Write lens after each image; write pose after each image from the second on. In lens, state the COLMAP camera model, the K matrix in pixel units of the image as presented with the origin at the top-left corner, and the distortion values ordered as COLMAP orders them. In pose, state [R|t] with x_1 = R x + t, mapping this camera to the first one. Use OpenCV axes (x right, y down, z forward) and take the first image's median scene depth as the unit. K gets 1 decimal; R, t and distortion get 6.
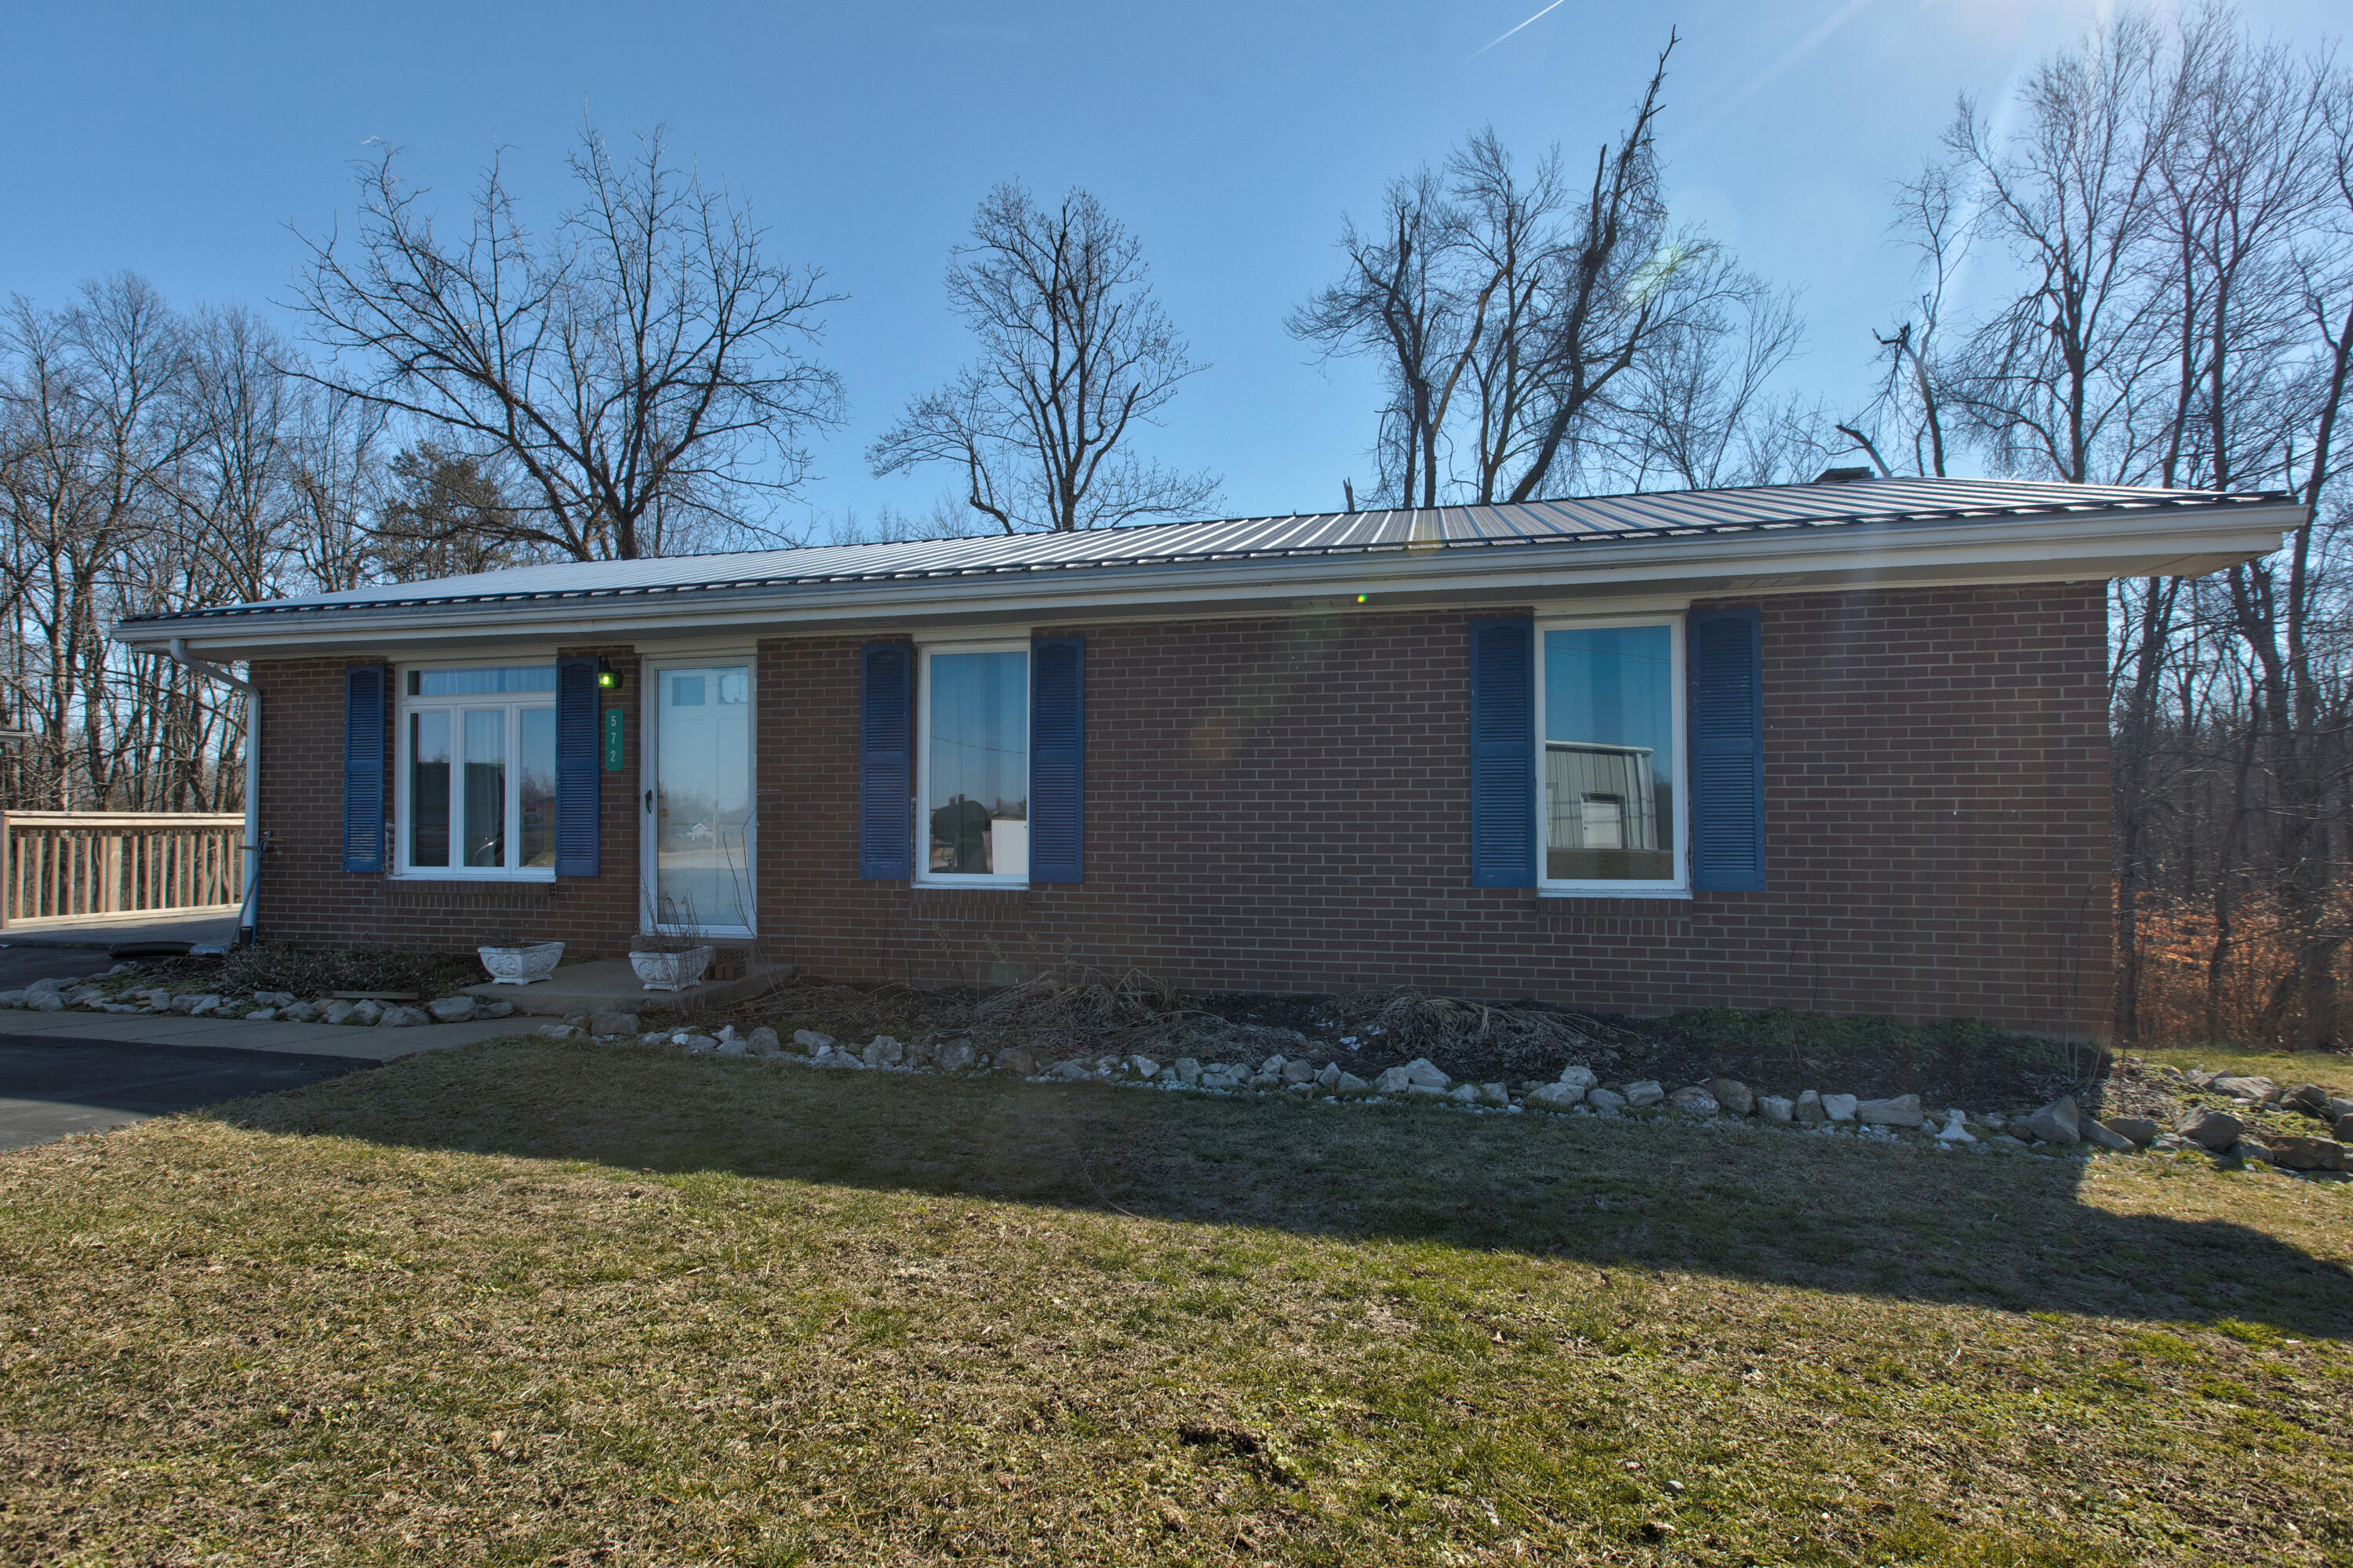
lens RADIAL K [[1096.0, 0, 1121.6], [0, 1096.0, 794.8], [0, 0, 1]] dist [0.002078, -0.001056]
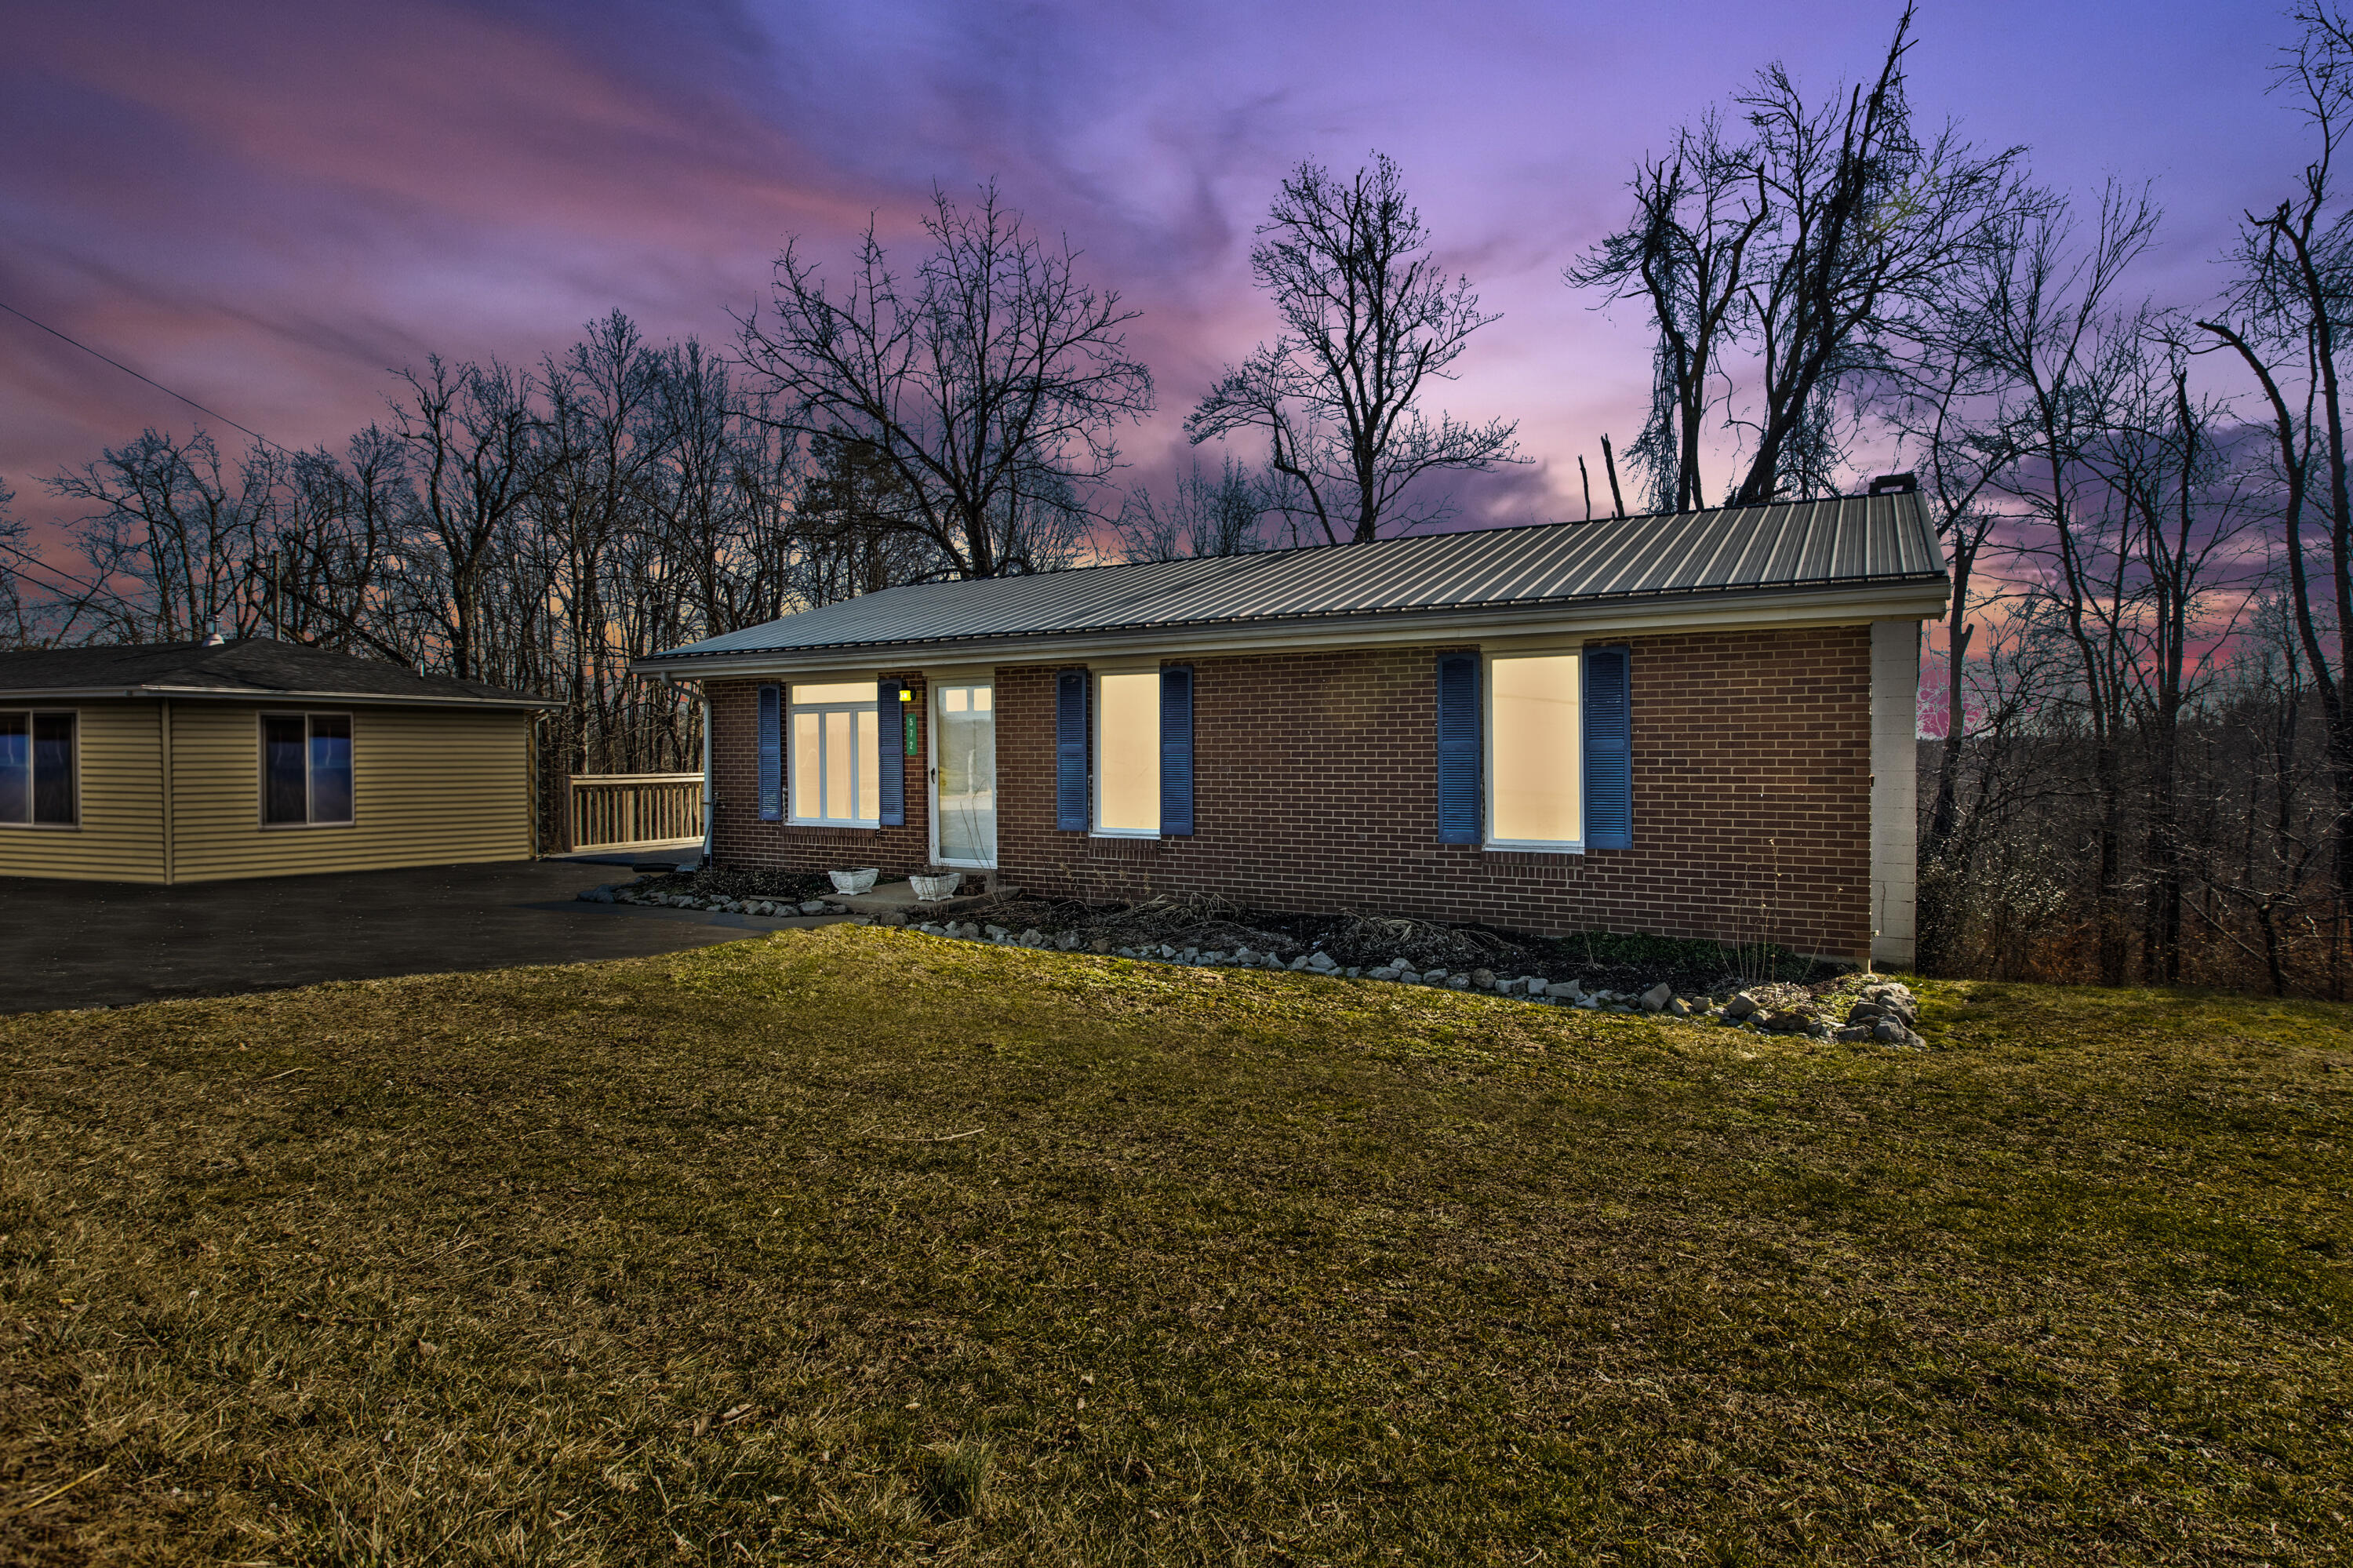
lens RADIAL K [[1099.0, 0, 1182.0], [0, 1099.0, 744.0], [0, 0, 1]] dist [0.001268, -0.000154]
pose [[0.964830, -0.010473, -0.262665, 0.076444], [0.014659, 0.999795, 0.013984, -0.014015], [0.262465, -0.017342, 0.964786, -0.093787]]
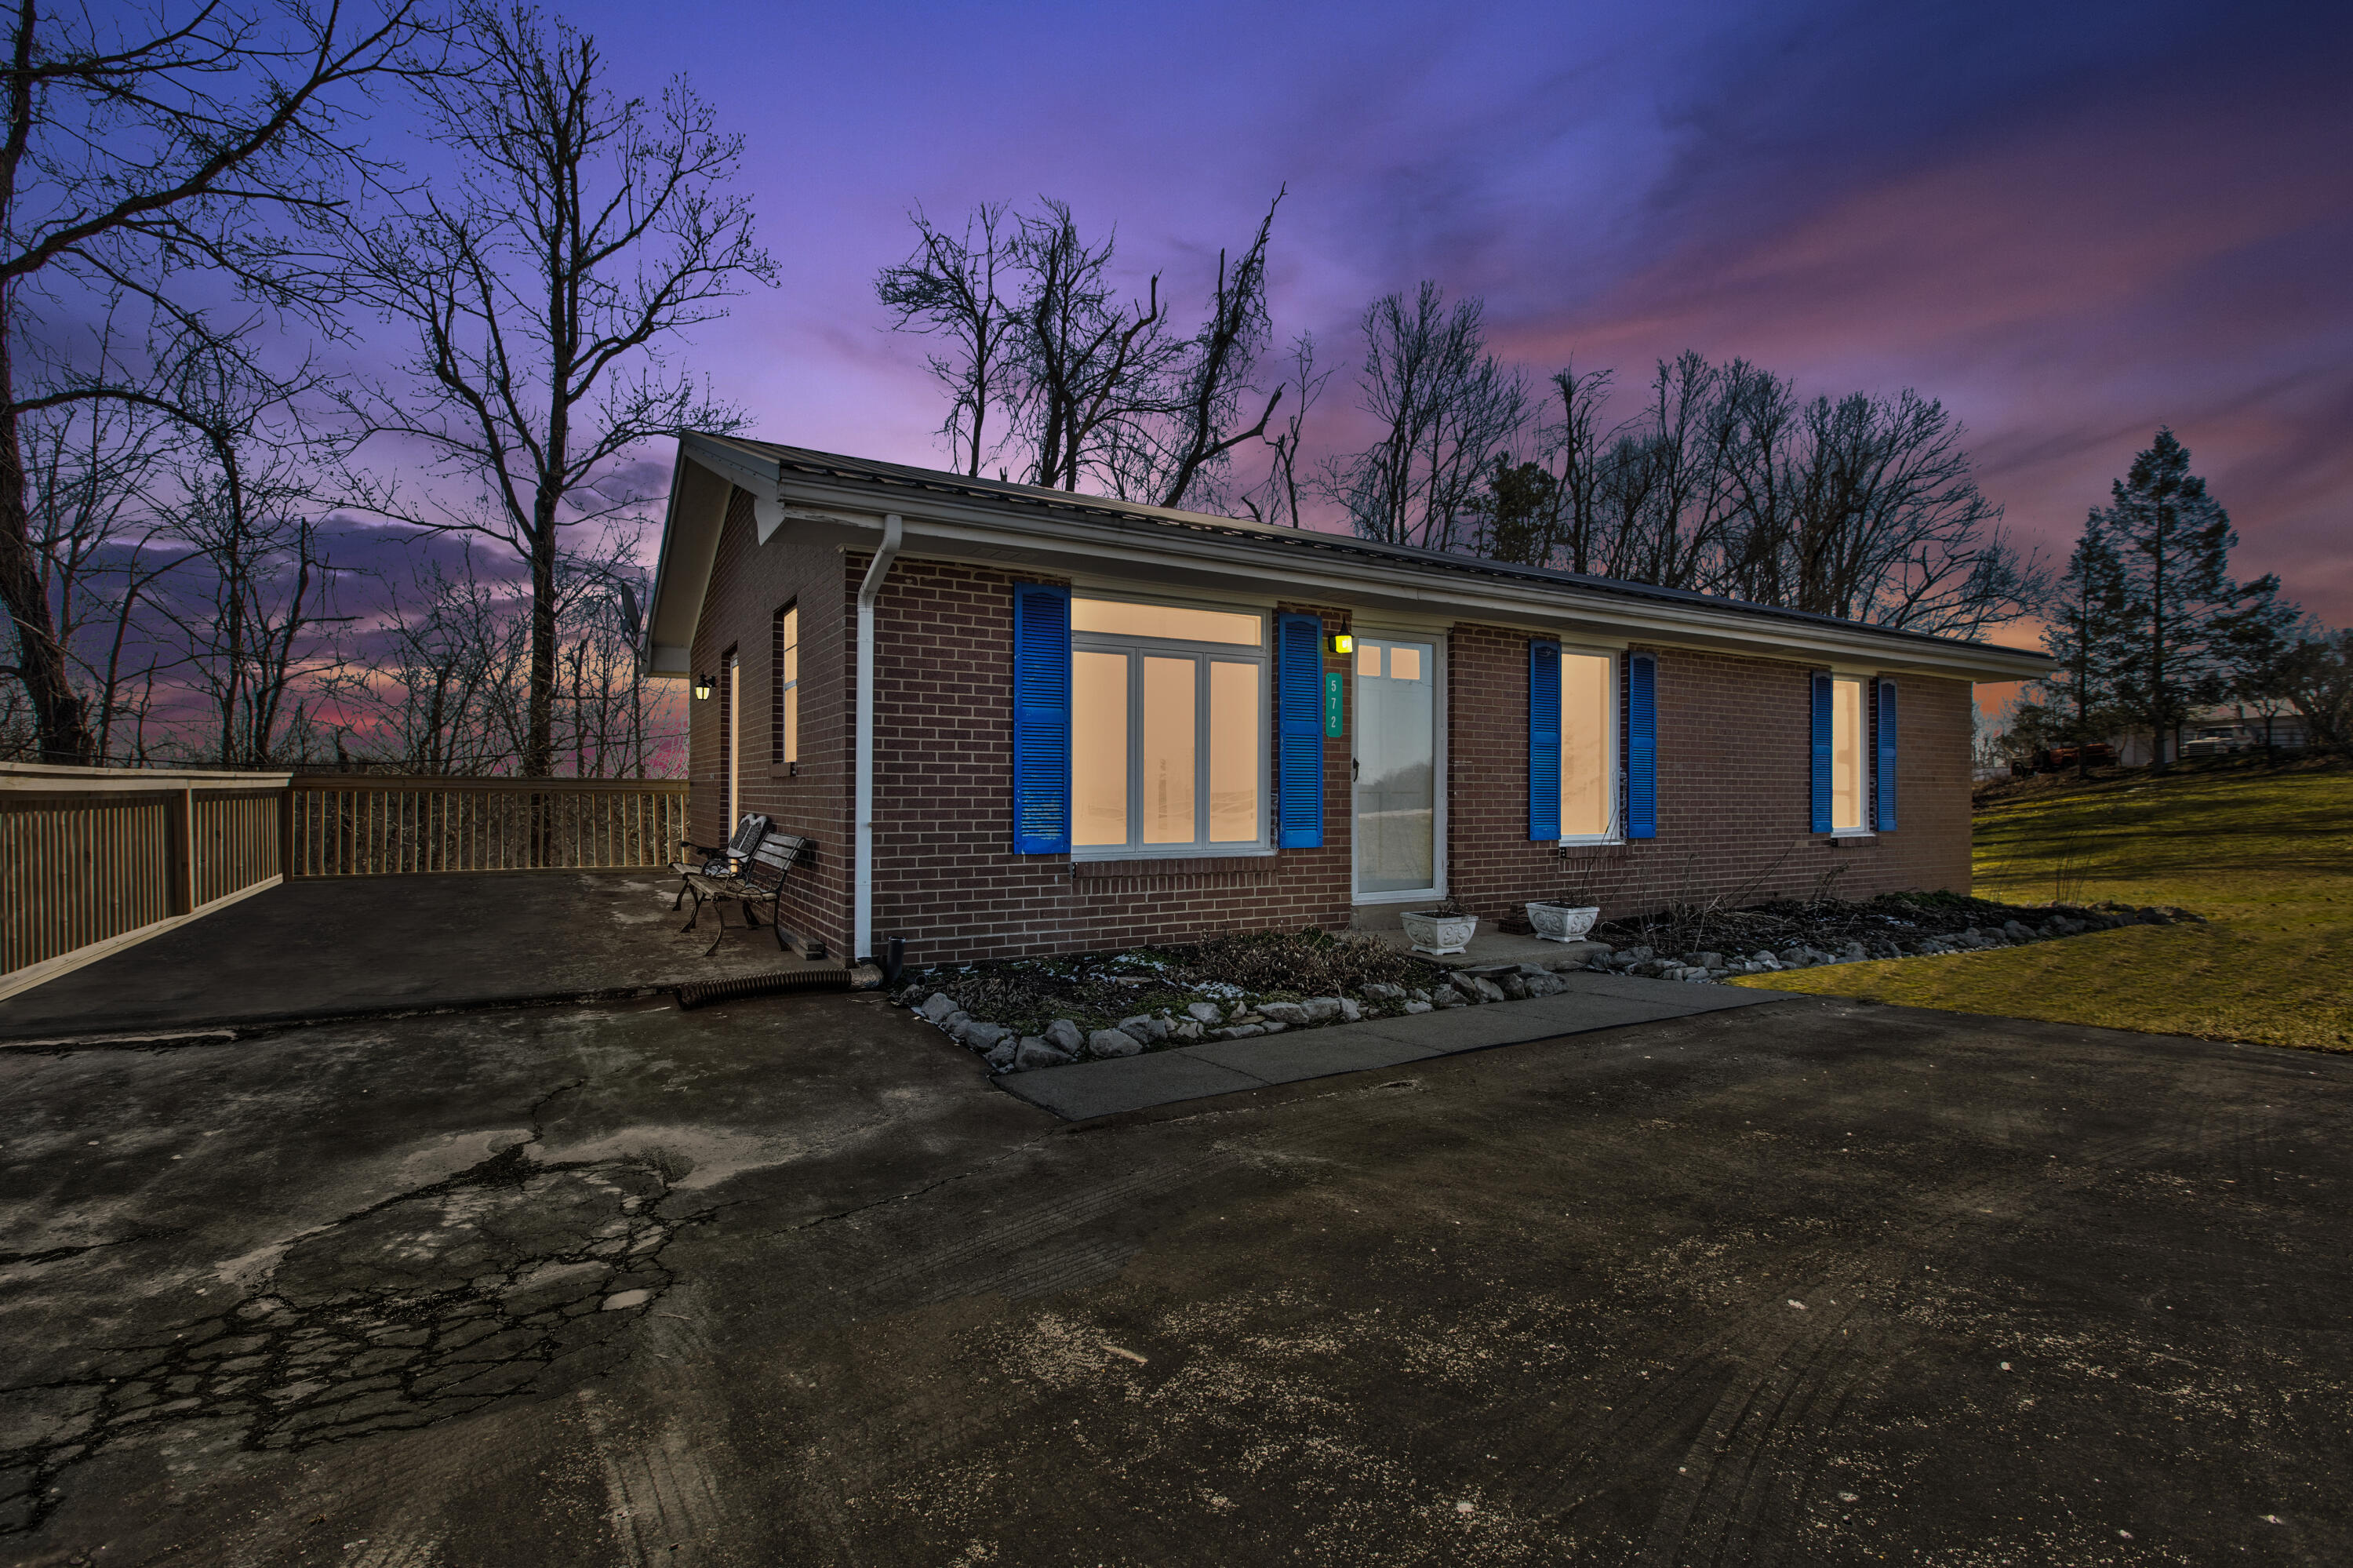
lens RADIAL K [[1076.6, 0, 1170.2], [0, 1076.6, 801.2], [0, 0, 1]] dist [0.000630, -0.000787]
pose [[0.706356, -0.007497, 0.707817, -0.329043], [-0.014900, 0.999565, 0.025456, 0.002864], [-0.707700, -0.028527, 0.705937, 0.113019]]
